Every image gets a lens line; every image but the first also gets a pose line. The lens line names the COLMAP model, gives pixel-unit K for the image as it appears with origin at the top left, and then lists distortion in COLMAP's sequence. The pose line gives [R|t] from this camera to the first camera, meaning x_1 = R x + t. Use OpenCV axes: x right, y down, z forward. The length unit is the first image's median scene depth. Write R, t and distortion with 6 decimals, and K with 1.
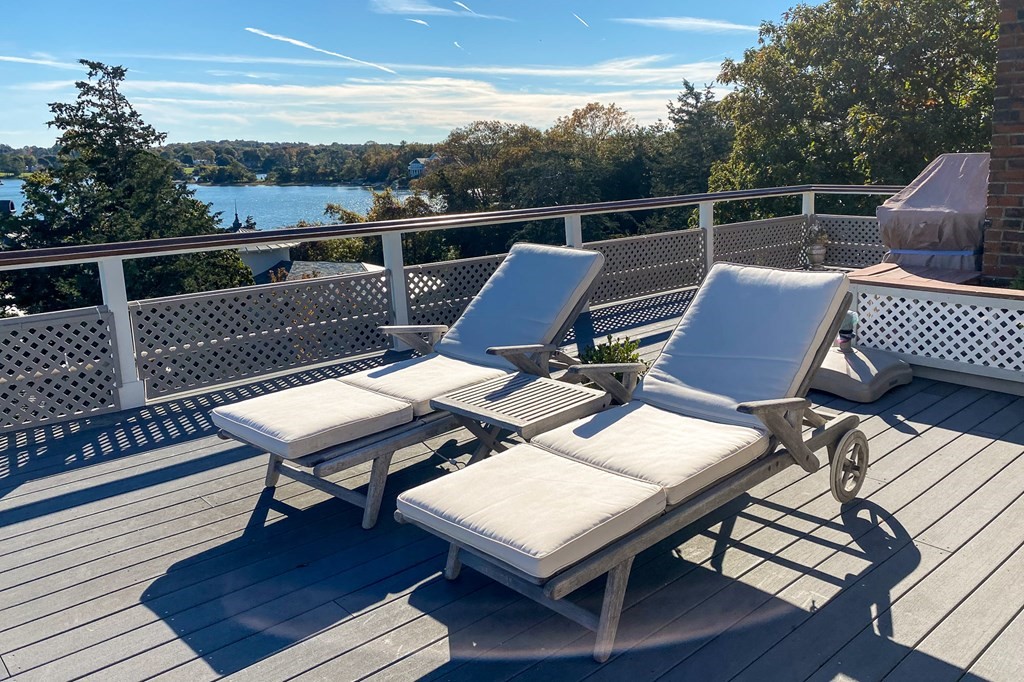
lens RADIAL K [[805.5, 0, 511.6], [0, 805.5, 338.3], [0, 0, 1]] dist [0.031454, -0.015035]
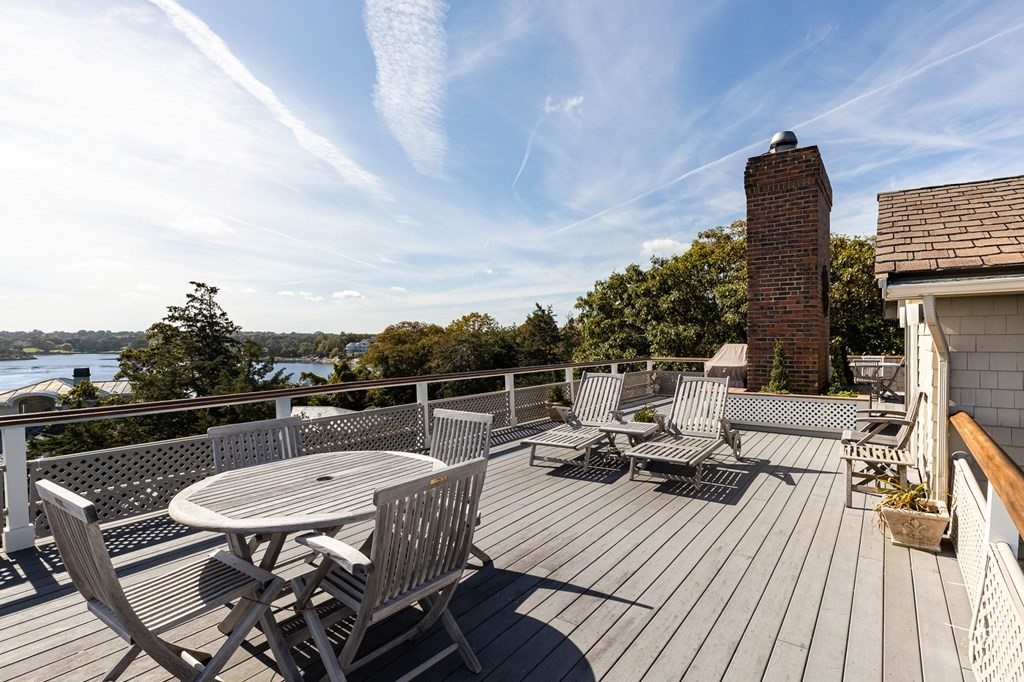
lens RADIAL K [[521.8, 0, 511.3], [0, 521.8, 341.4], [0, 0, 1]] dist [0.018654, -0.000311]
pose [[0.974538, 0.013611, 0.223811, -0.133782], [0.036683, 0.975030, -0.219024, 0.029097], [-0.221203, 0.221657, 0.949704, -0.115791]]
